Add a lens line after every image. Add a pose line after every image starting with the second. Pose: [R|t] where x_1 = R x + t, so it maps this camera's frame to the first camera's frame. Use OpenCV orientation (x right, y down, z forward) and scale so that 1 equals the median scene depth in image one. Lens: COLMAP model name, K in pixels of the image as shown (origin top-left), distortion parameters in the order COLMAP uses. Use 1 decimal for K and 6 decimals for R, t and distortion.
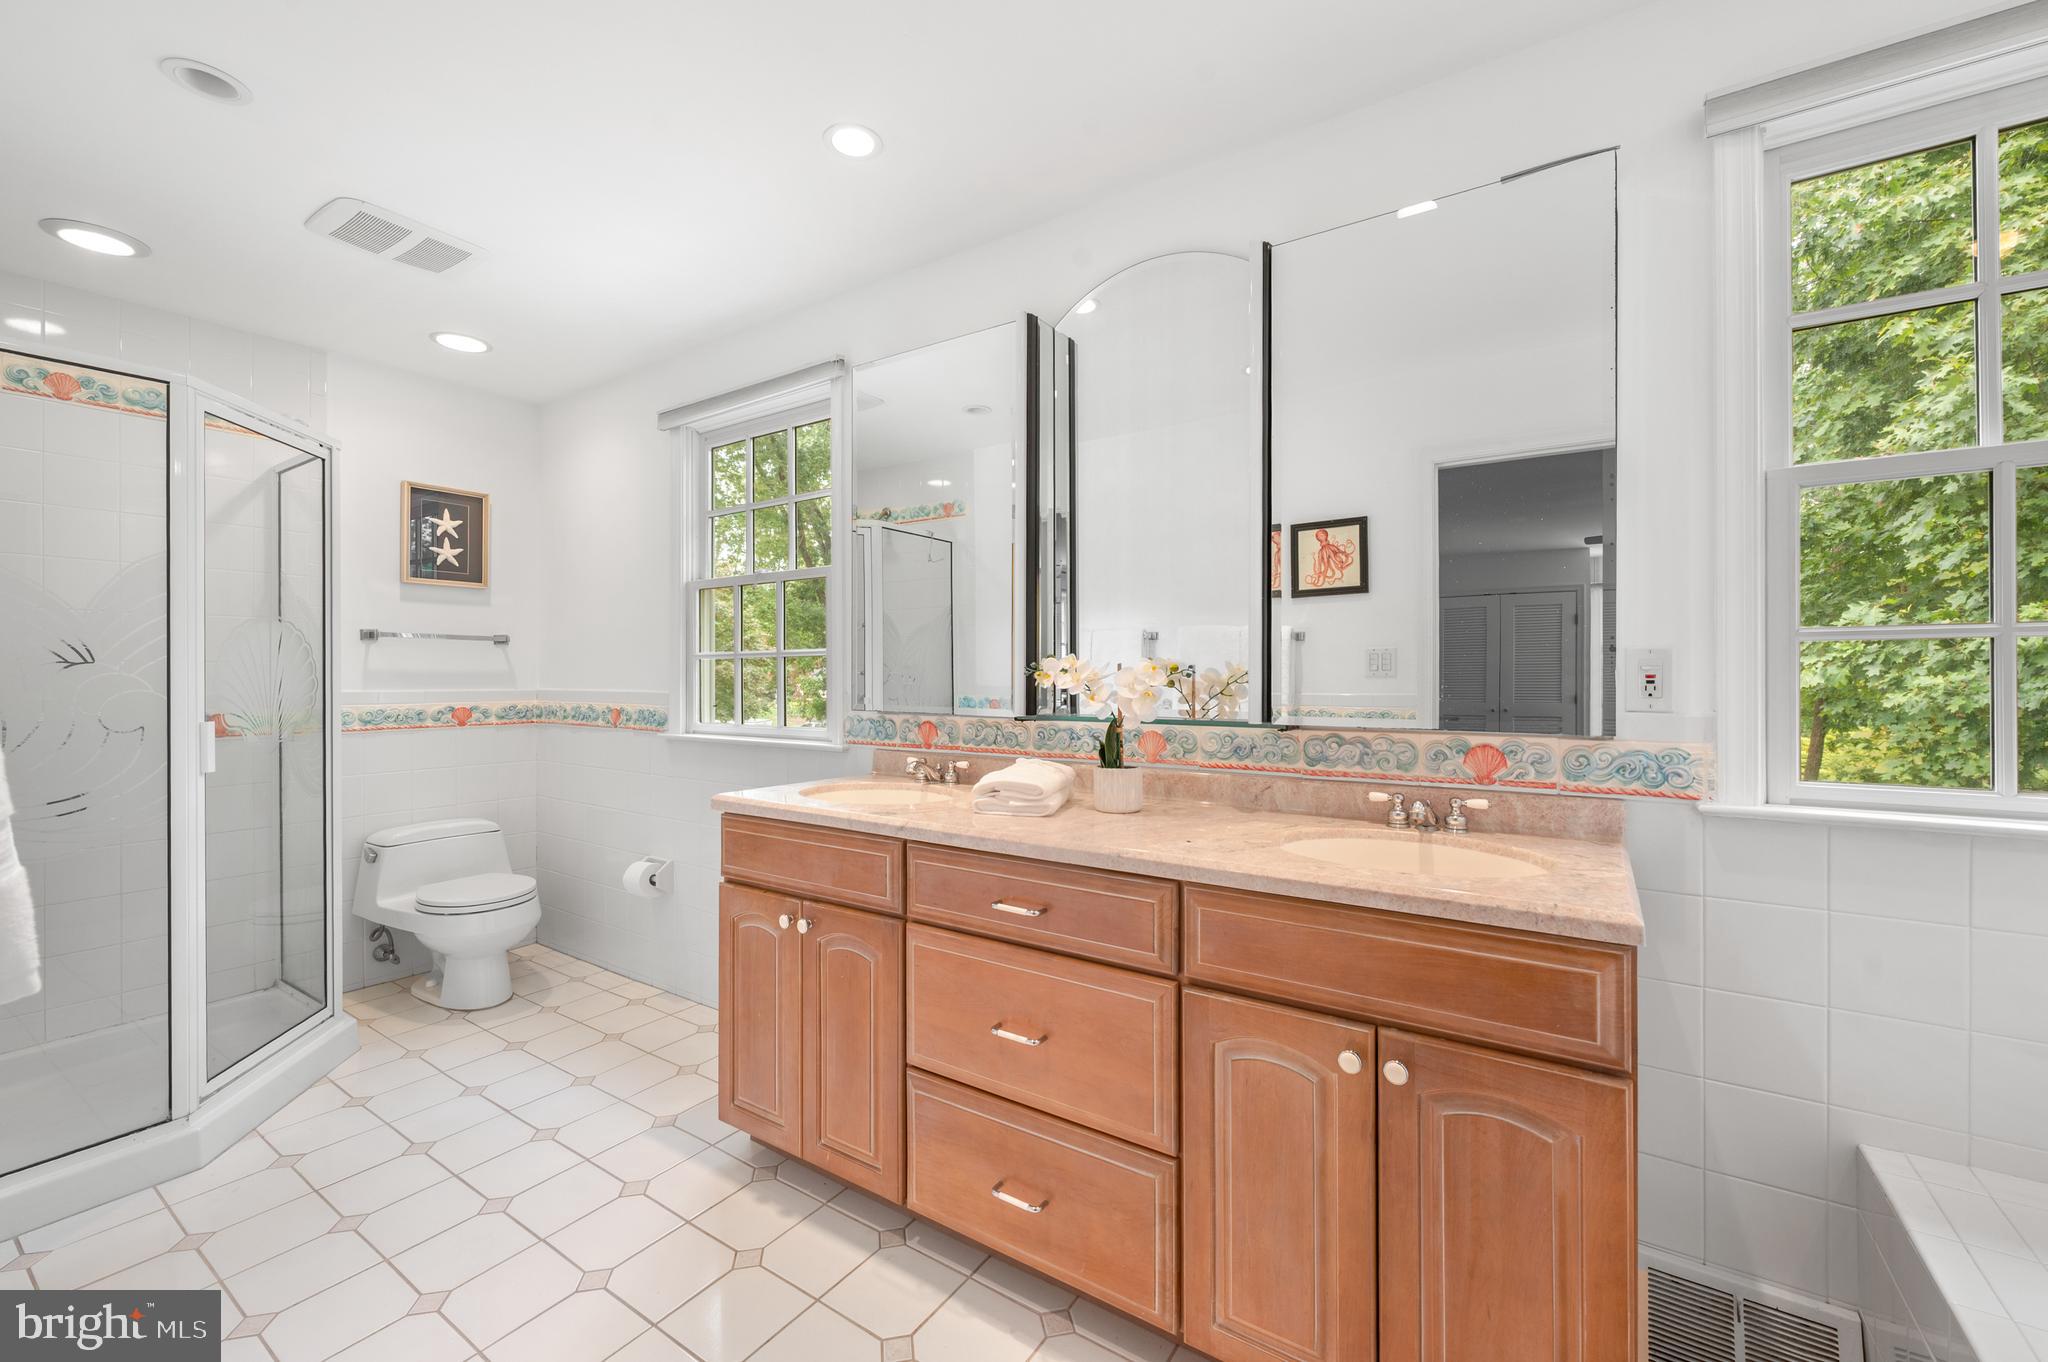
lens RADIAL K [[824.8, 0, 1044.2], [0, 824.8, 683.5], [0, 0, 1]] dist [0.007755, -0.001257]
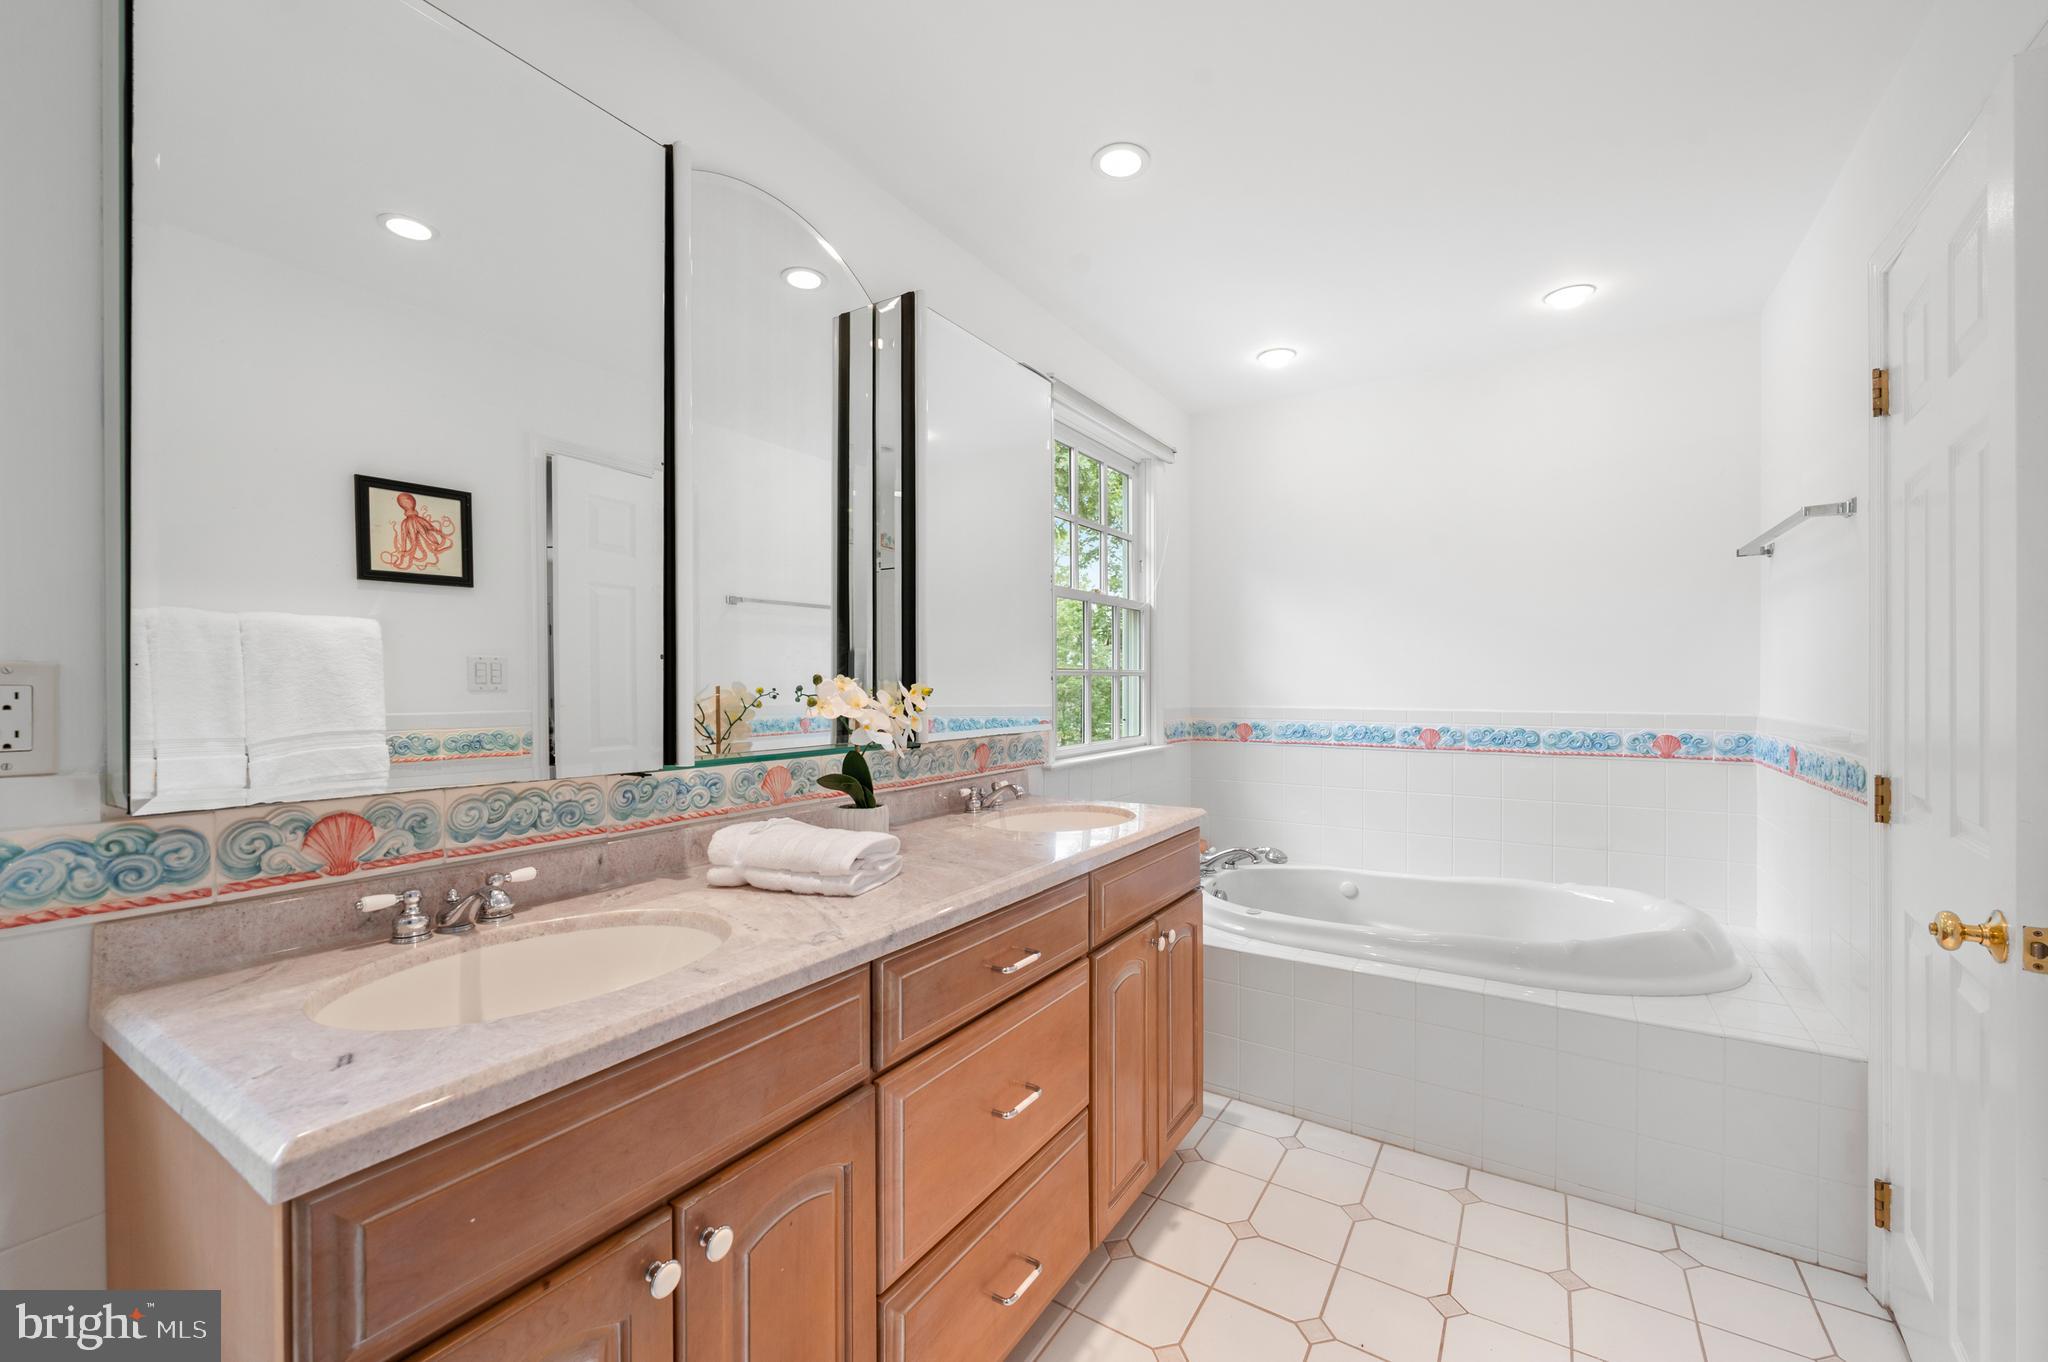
lens RADIAL K [[824.8, 0, 1042.4], [0, 824.8, 675.9], [0, 0, 1]] dist [0.007755, -0.001257]
pose [[-0.025236, 0.003377, 0.999676, -0.626991], [0.002943, 0.999990, -0.003304, -0.026834], [-0.999677, 0.002859, -0.025245, 0.661519]]
